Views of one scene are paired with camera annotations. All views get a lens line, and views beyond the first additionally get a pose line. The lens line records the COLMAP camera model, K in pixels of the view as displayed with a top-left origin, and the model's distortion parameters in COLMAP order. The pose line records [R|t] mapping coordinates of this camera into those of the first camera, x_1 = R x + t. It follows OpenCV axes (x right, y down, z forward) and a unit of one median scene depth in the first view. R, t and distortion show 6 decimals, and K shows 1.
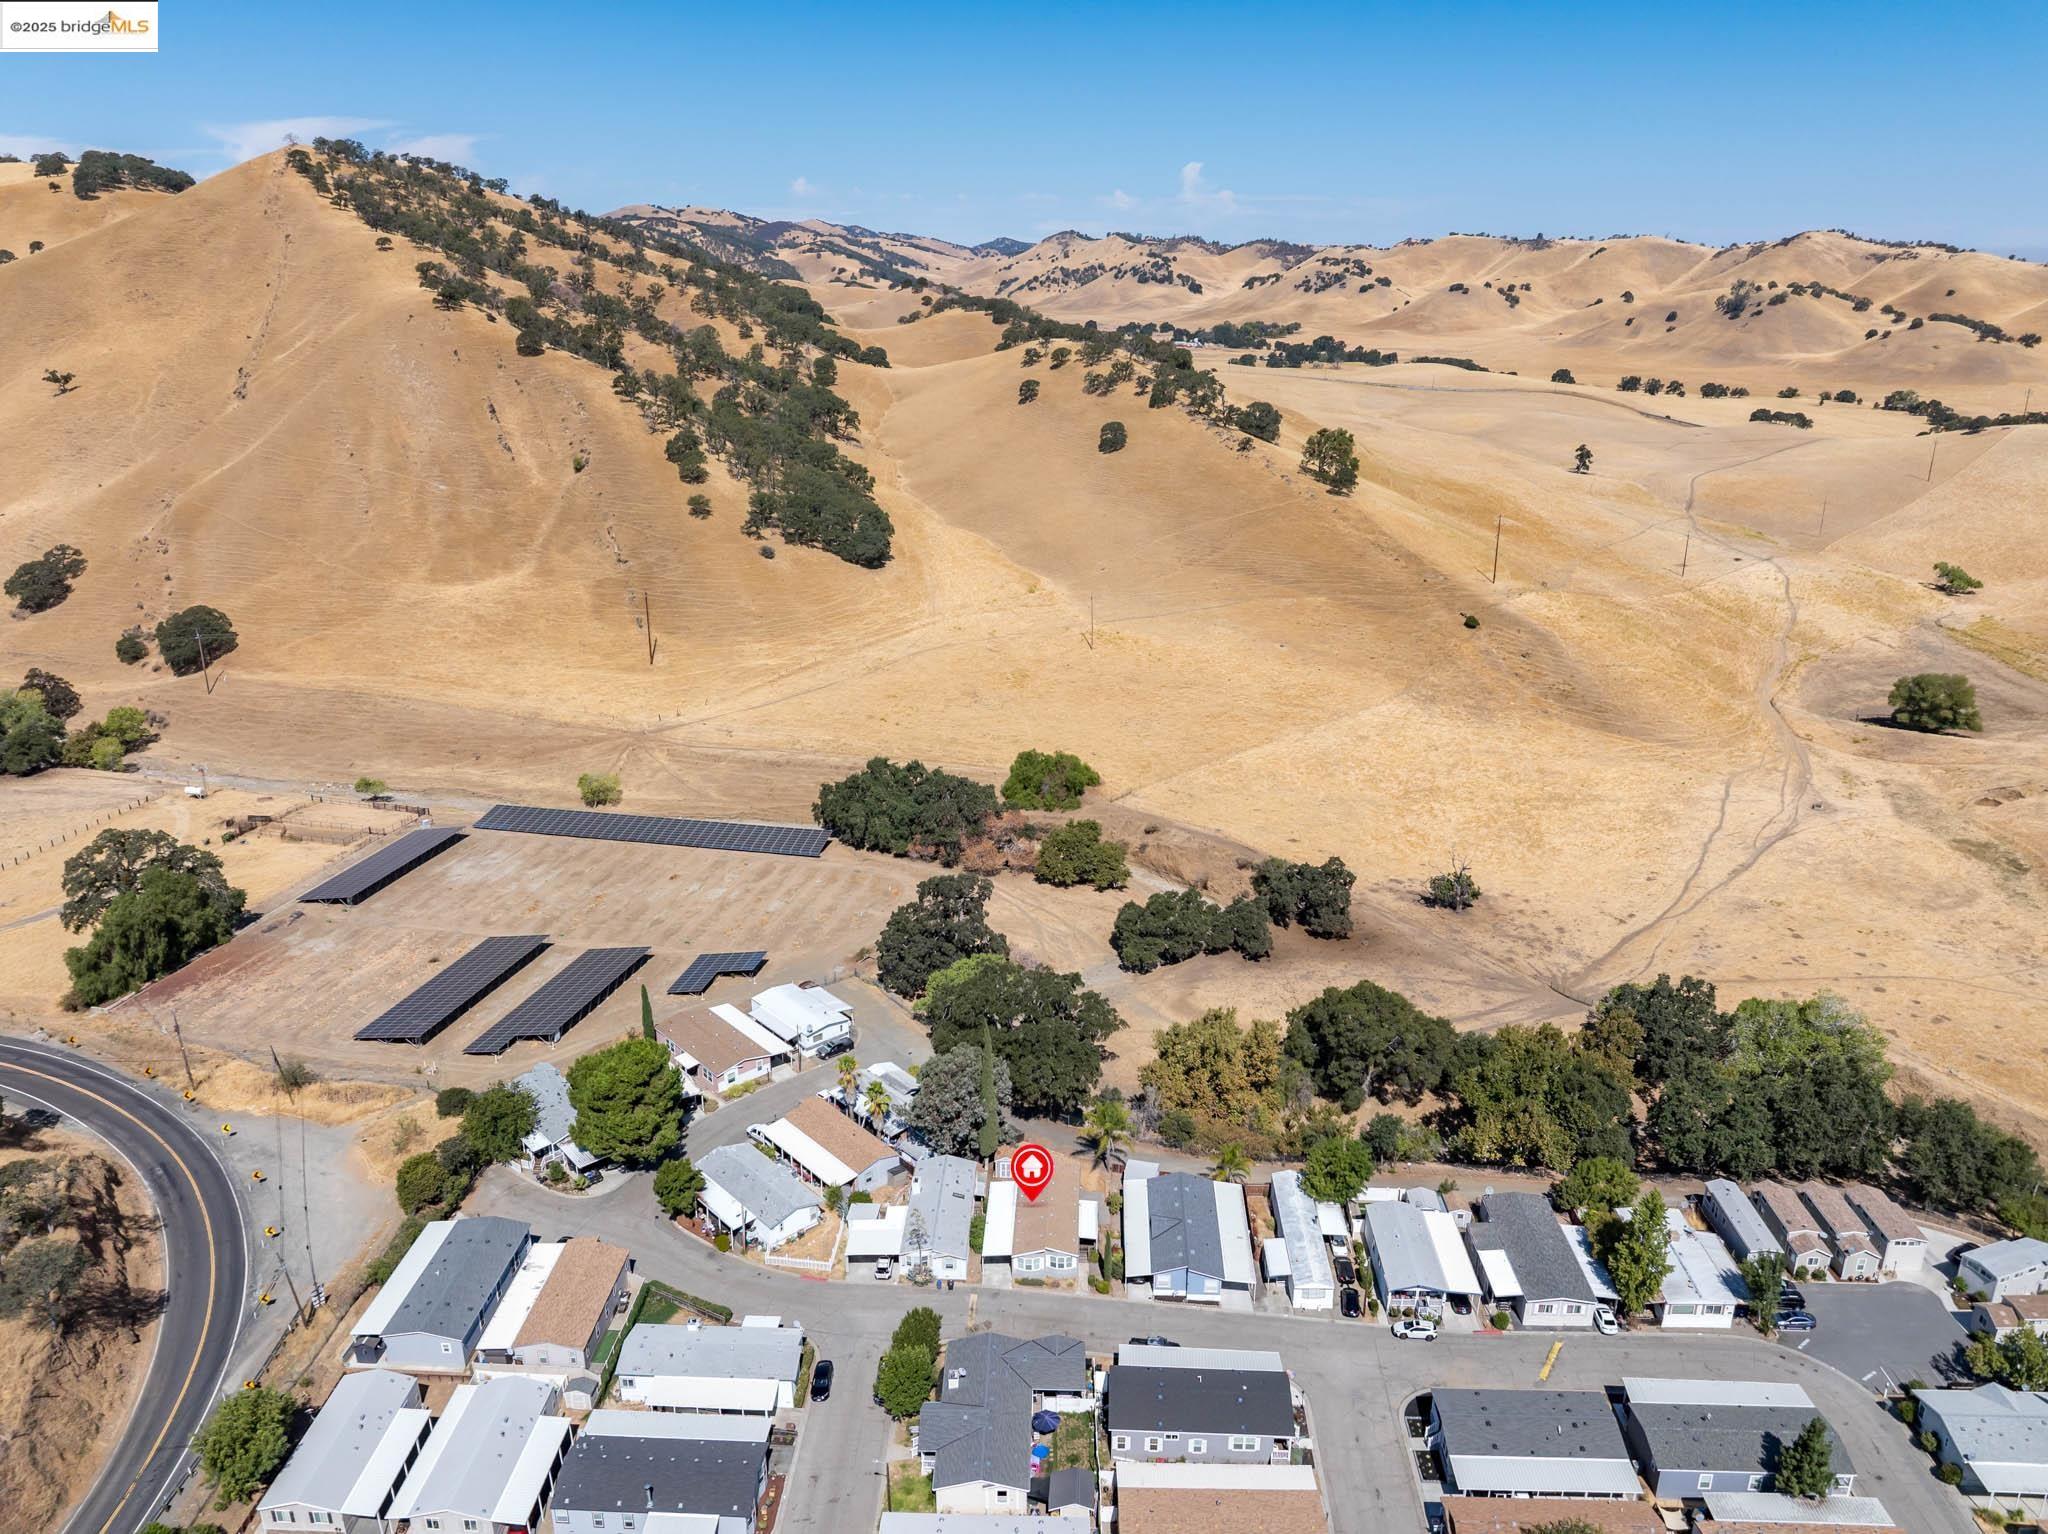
lens RADIAL K [[1441.0, 0, 1032.1], [0, 1441.0, 757.9], [0, 0, 1]] dist [-0.028403, -0.000193]
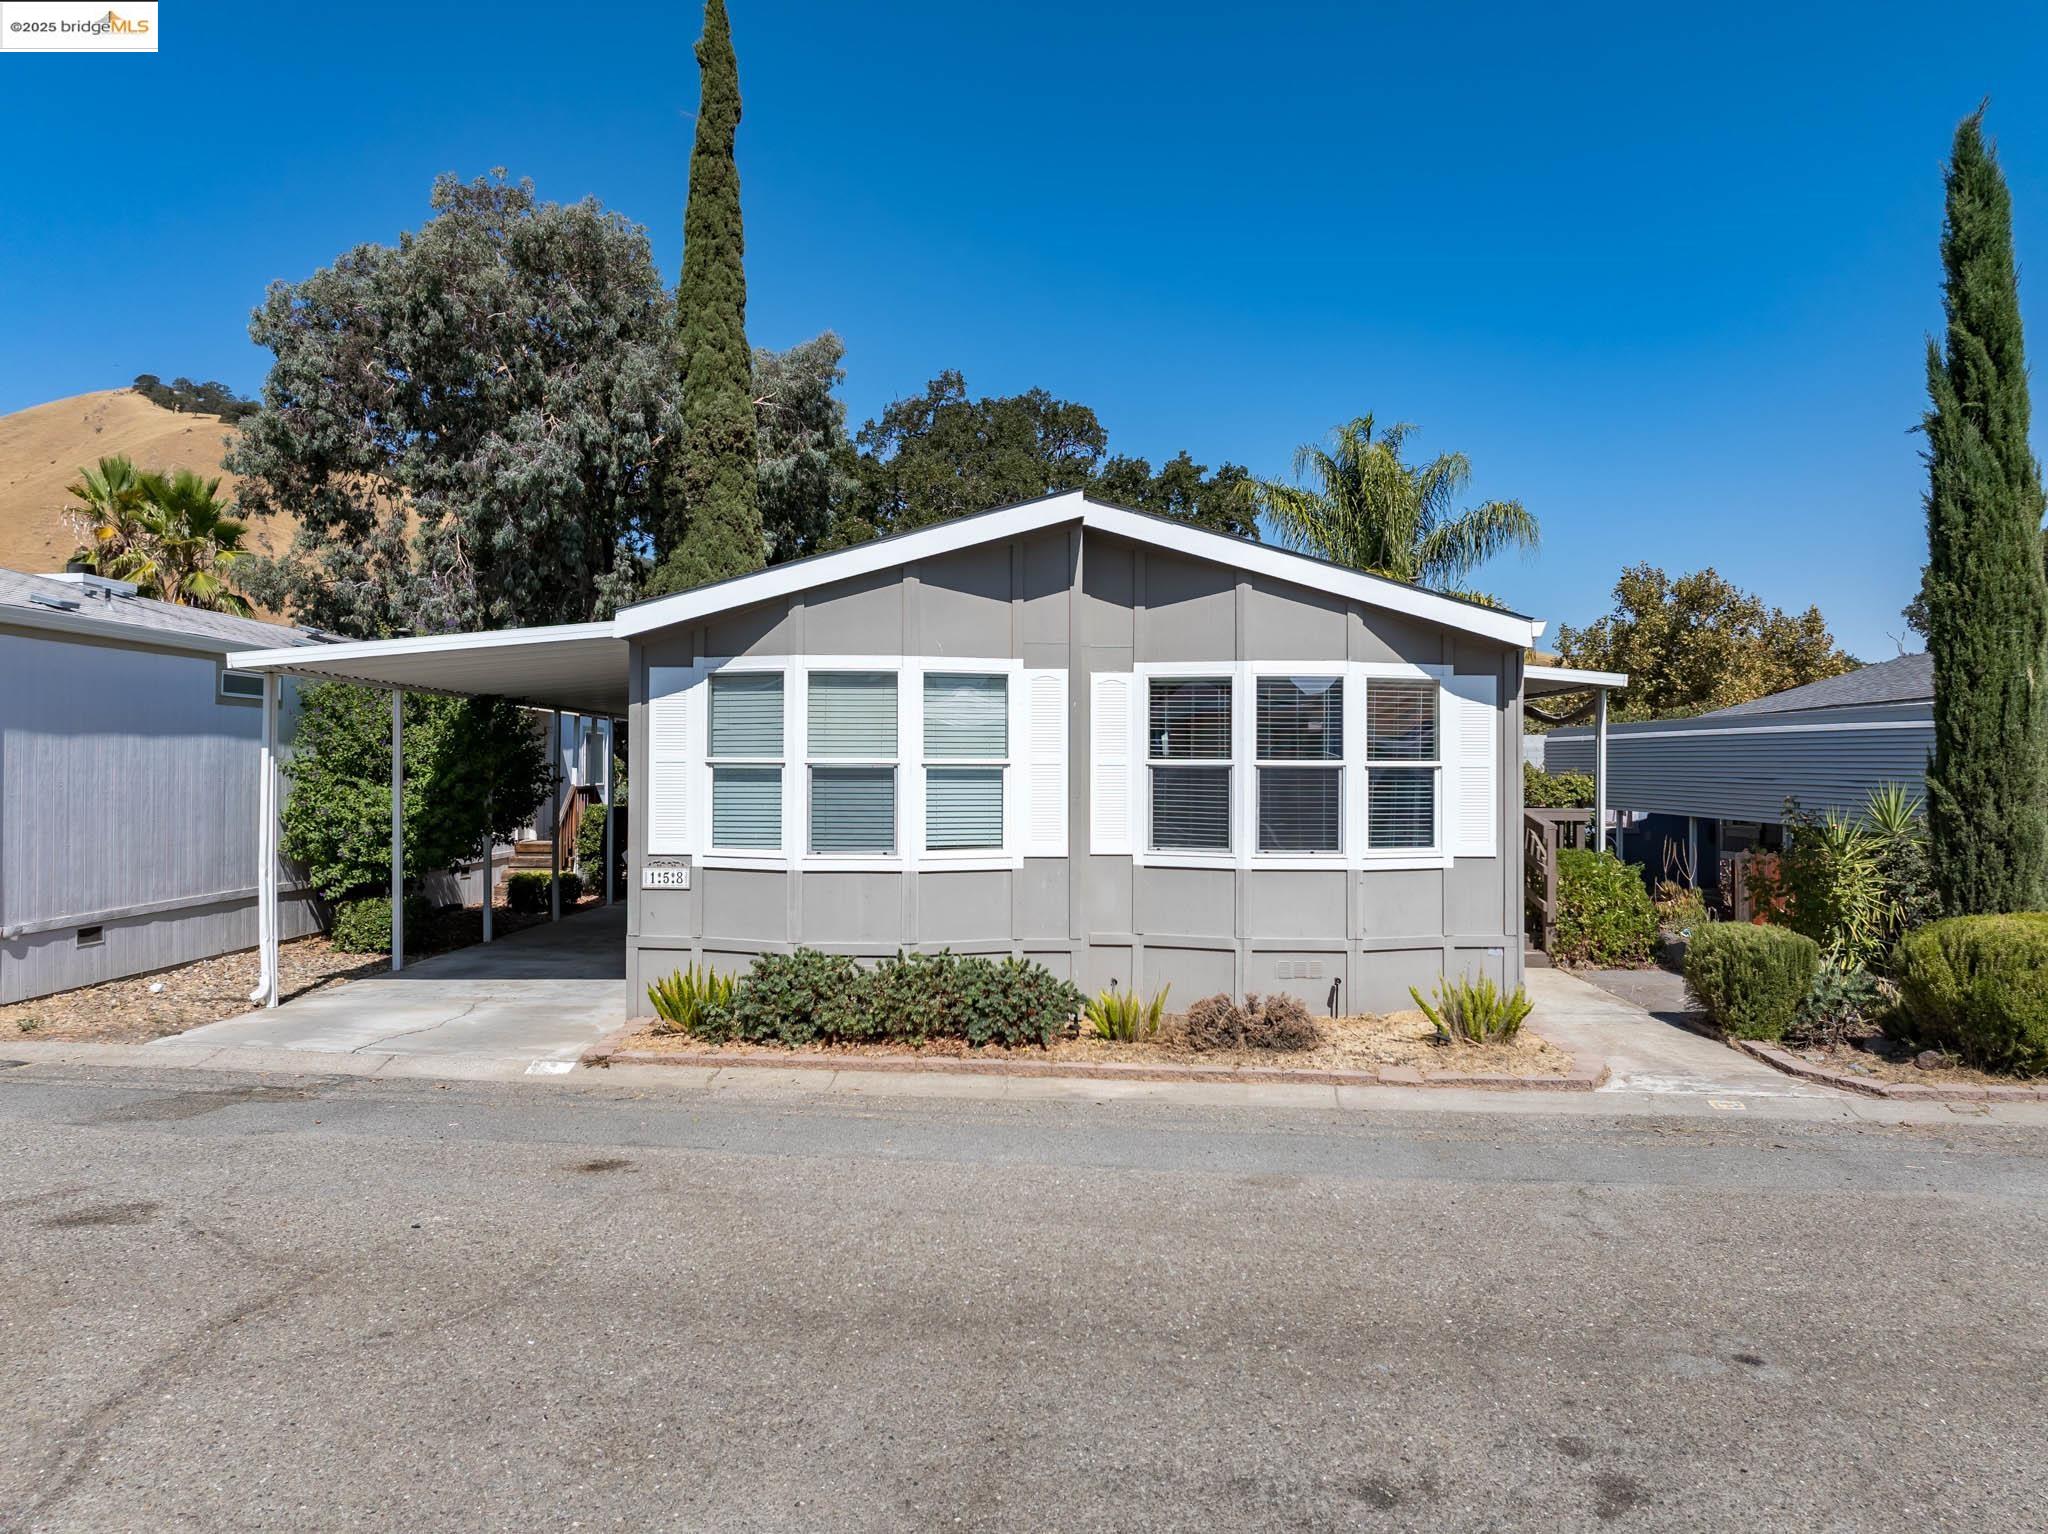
lens RADIAL K [[1441.0, 0, 1034.4], [0, 1441.0, 764.5], [0, 0, 1]] dist [-0.028403, -0.000193]
pose [[0.999249, 0.005144, 0.038406, 0.001862], [0.007599, 0.945883, -0.324418, 0.184138], [-0.037997, 0.324466, 0.945134, 0.456199]]
